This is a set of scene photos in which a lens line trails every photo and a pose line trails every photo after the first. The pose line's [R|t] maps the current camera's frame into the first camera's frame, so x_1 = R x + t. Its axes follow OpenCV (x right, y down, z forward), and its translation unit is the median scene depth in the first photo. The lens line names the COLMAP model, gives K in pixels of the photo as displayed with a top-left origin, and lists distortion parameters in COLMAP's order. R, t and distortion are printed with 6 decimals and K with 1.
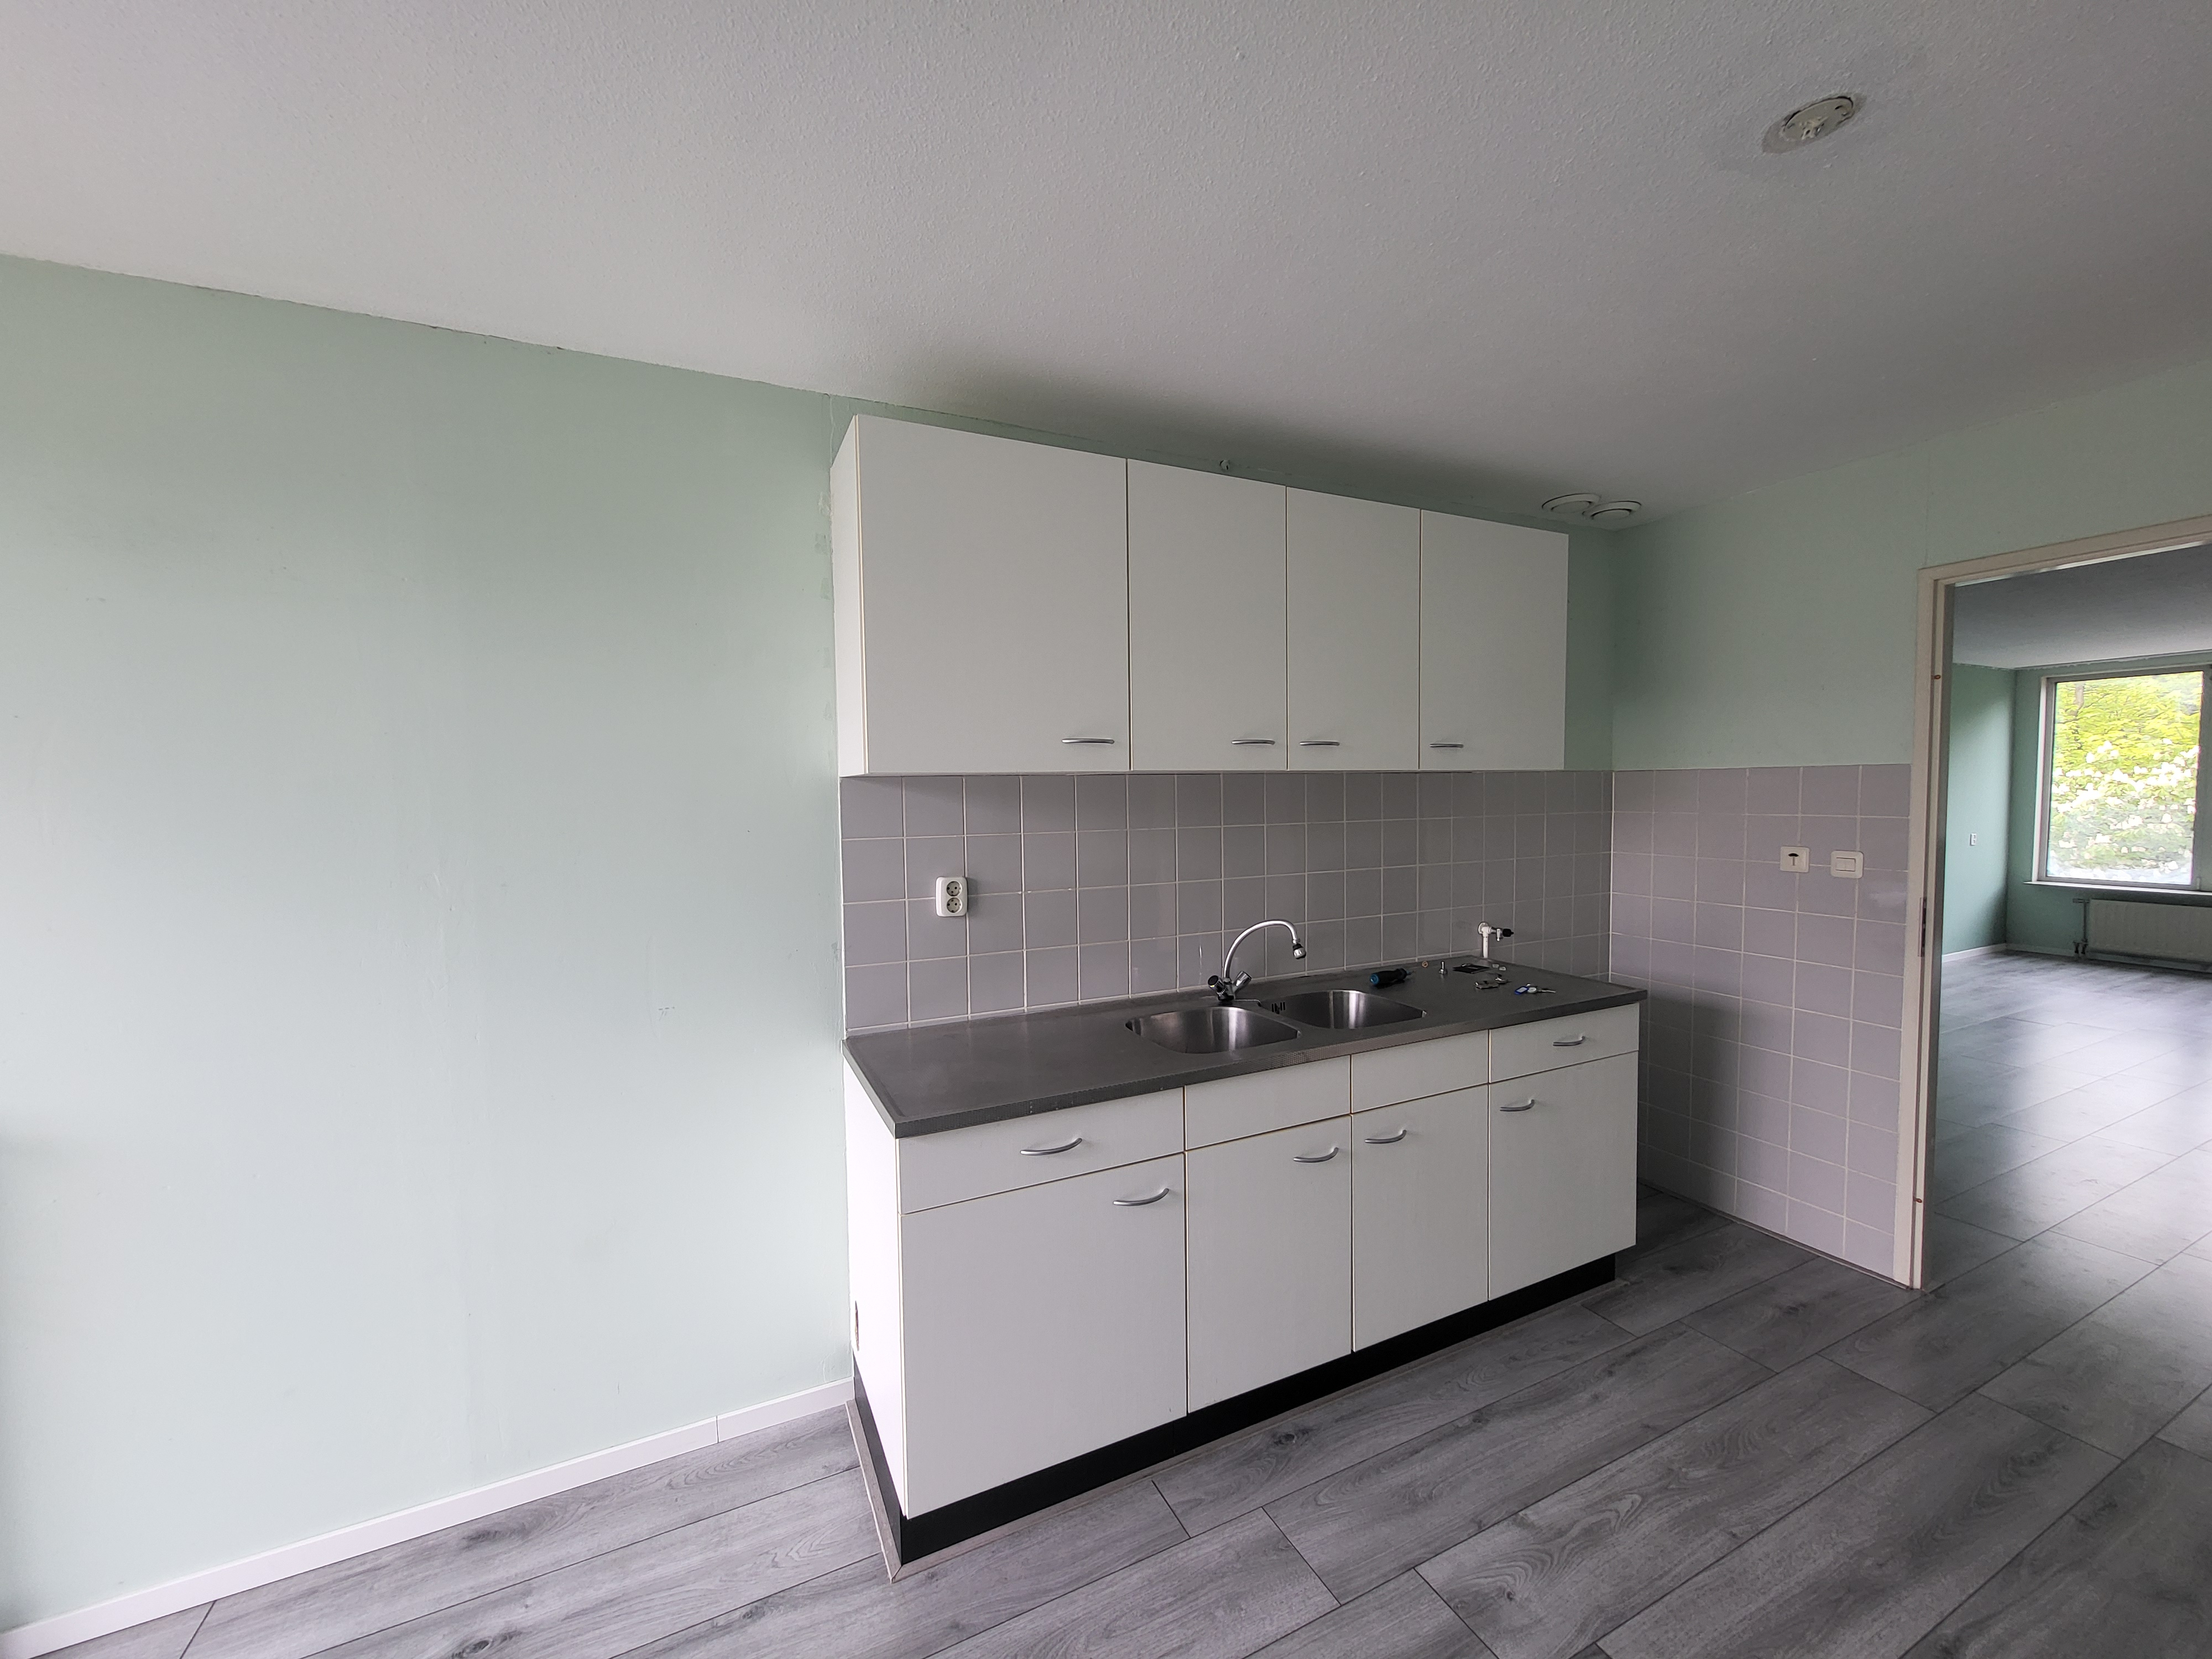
lens RADIAL K [[867.6, 0, 1110.4], [0, 867.6, 837.8], [0, 0, 1]] dist [-0.000599, 0.000494]
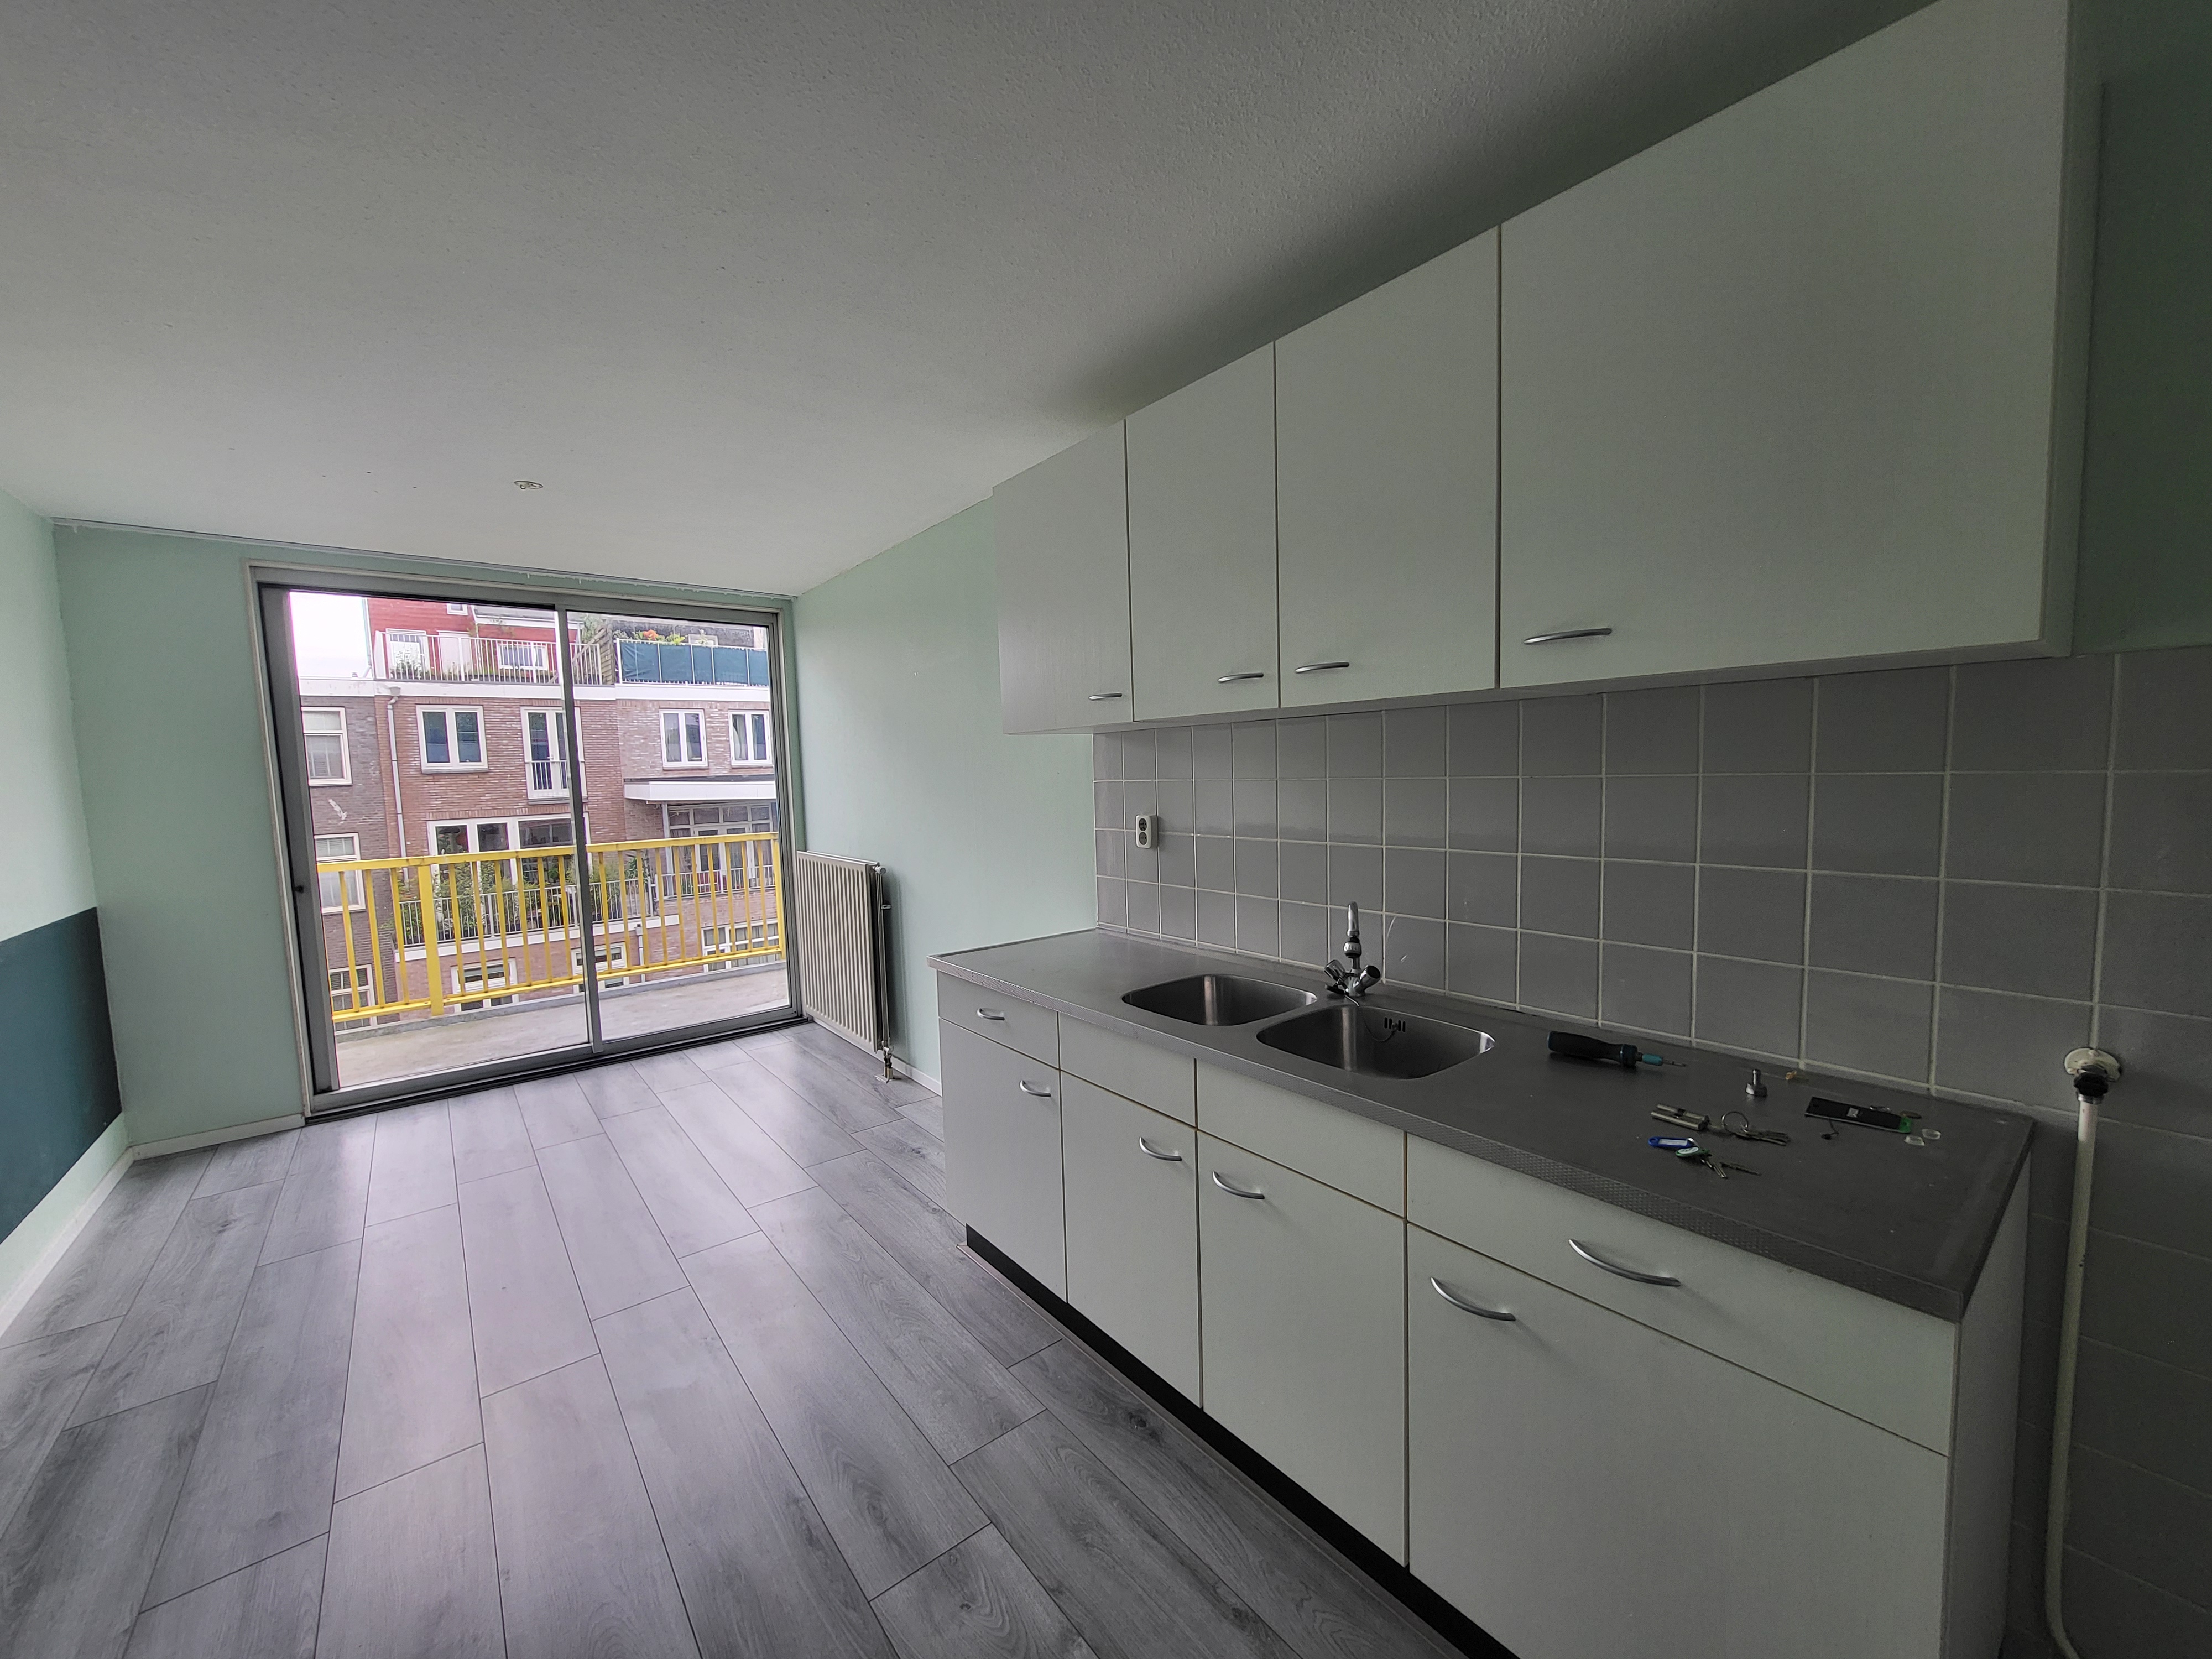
lens RADIAL K [[867.6, 0, 1105.5], [0, 867.6, 837.2], [0, 0, 1]] dist [-0.000599, 0.000494]
pose [[0.217769, 0.085855, -0.972217, 1.134413], [-0.017543, 0.996307, 0.084053, -0.028140], [0.975843, -0.001249, 0.218471, 0.804588]]
